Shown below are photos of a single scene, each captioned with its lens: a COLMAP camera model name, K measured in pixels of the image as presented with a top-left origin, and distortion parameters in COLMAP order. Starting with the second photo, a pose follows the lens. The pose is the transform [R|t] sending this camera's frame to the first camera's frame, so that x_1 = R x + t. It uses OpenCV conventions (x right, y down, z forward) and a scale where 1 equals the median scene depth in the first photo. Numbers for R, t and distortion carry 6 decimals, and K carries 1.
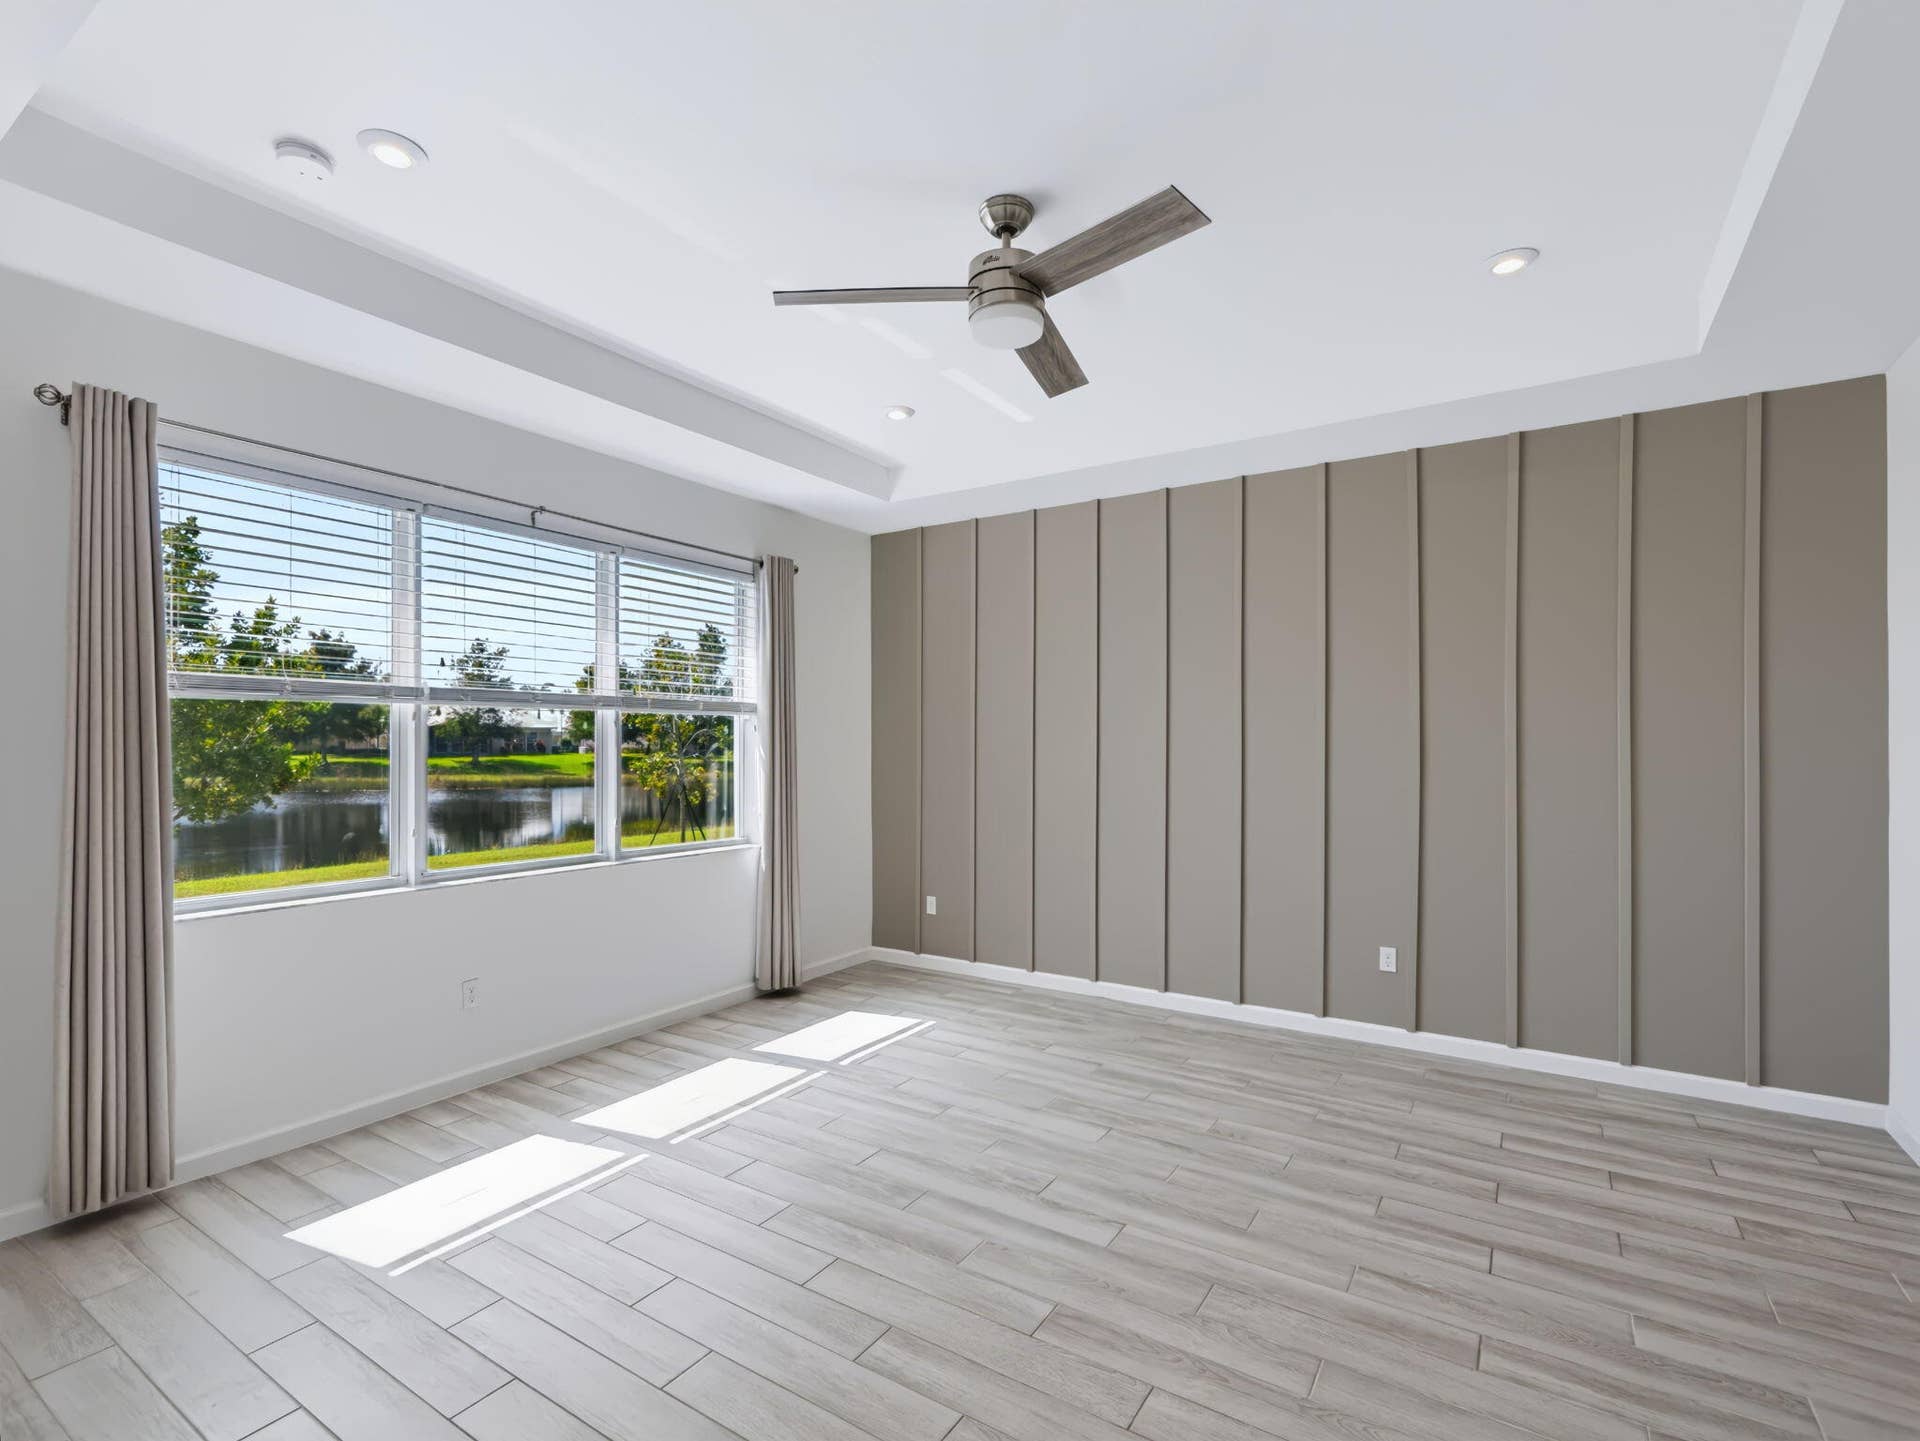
lens RADIAL K [[906.3, 0, 962.8], [0, 906.3, 738.7], [0, 0, 1]] dist [-0.001015, -0.000027]
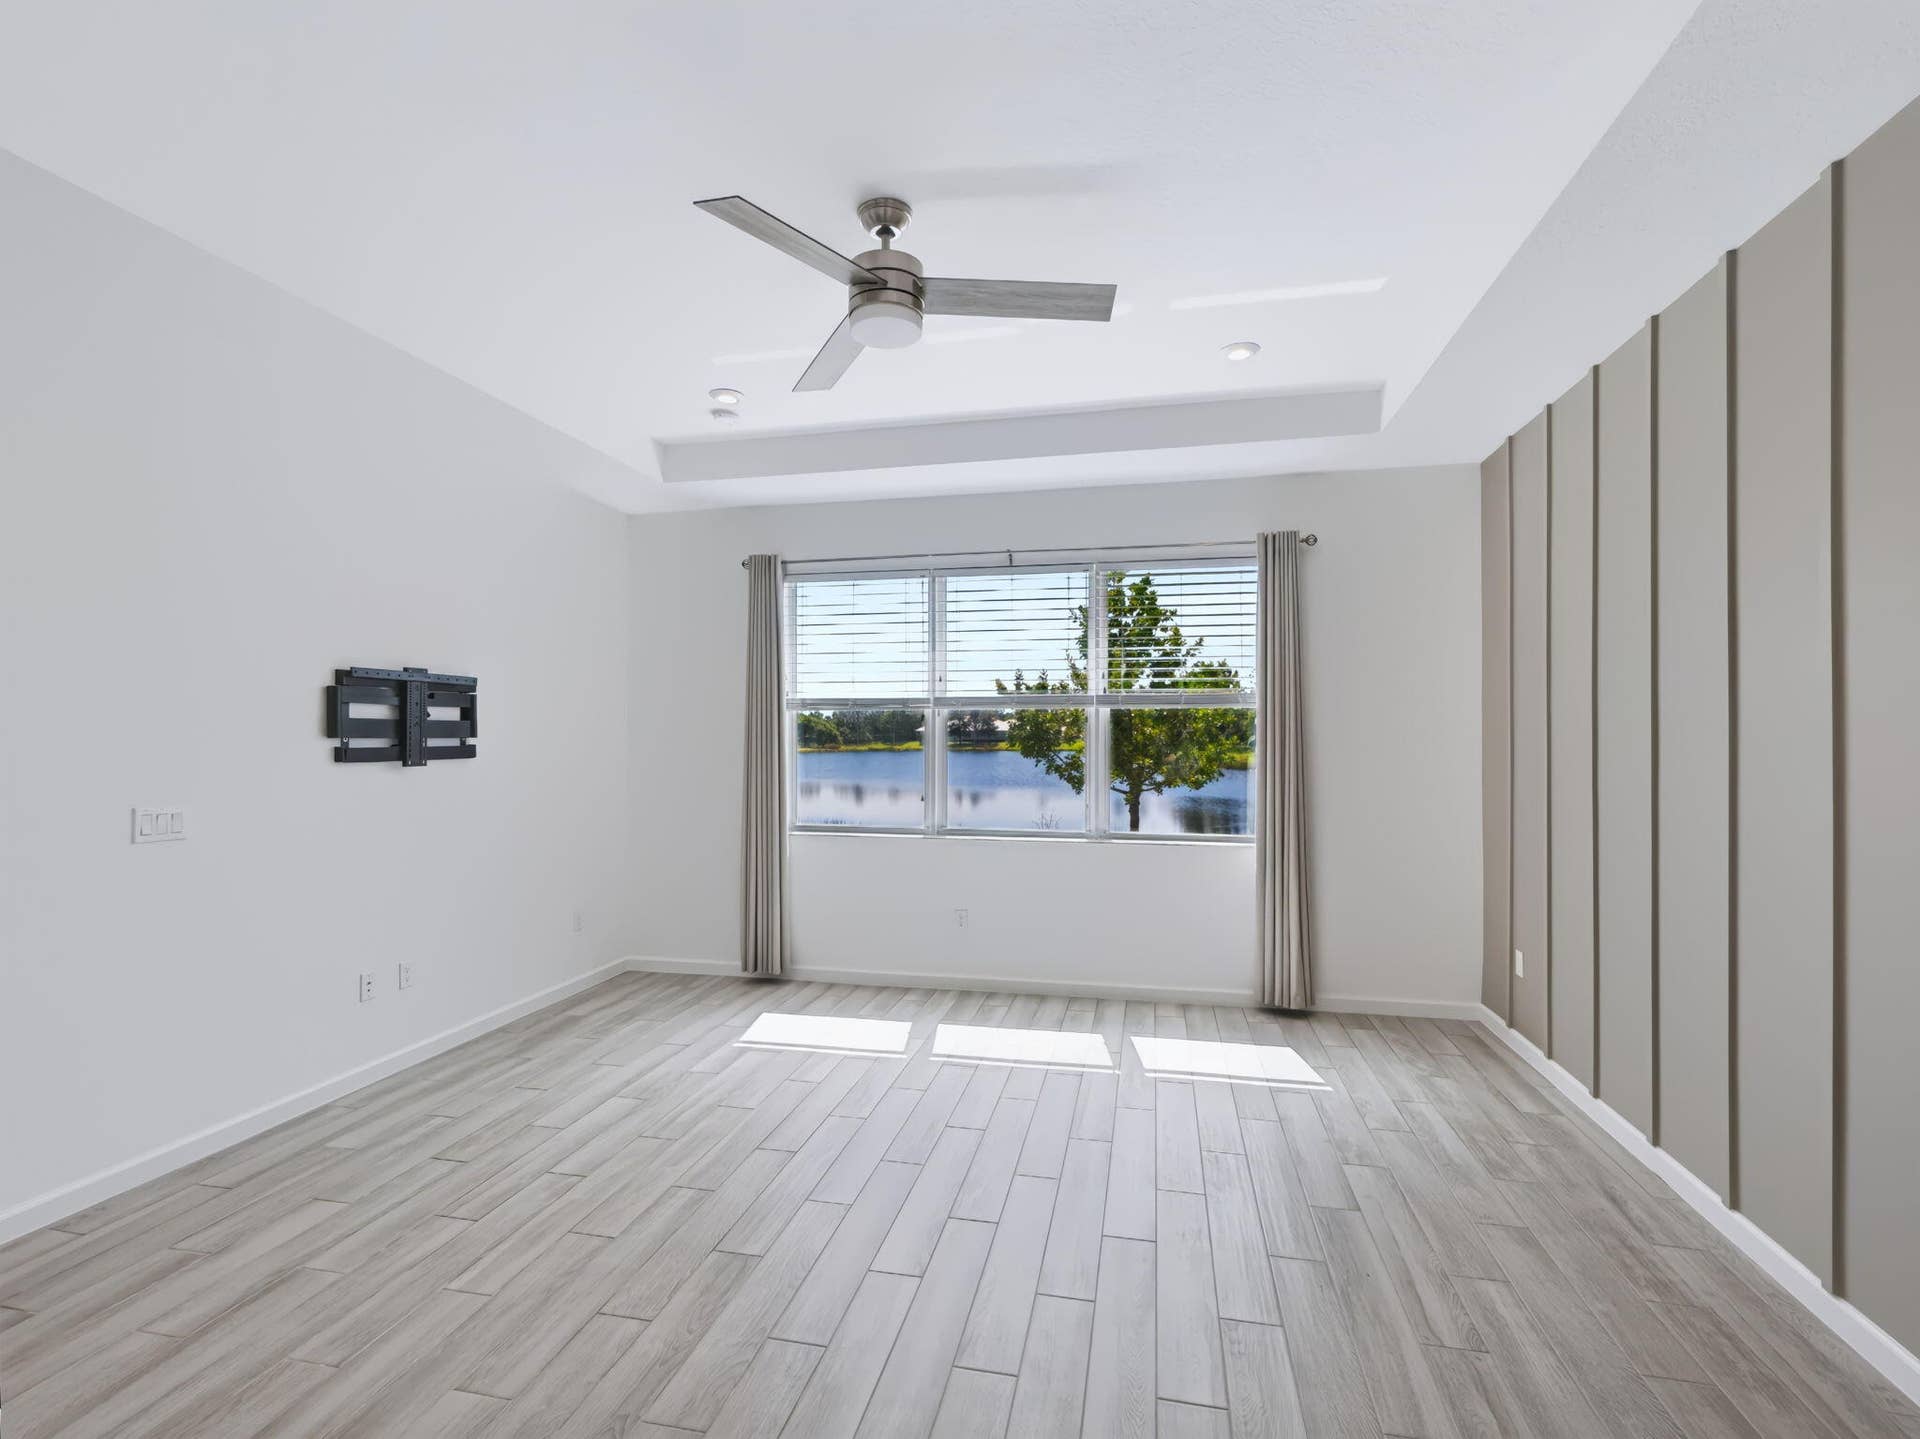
lens RADIAL K [[941.2, 0, 999.4], [0, 941.2, 719.9], [0, 0, 1]] dist [0.000454, 0.000392]
pose [[0.344742, -0.016133, -0.938559, 0.759546], [0.004474, 0.999869, -0.015543, 0.003046], [0.938687, 0.001159, 0.344770, 0.528504]]
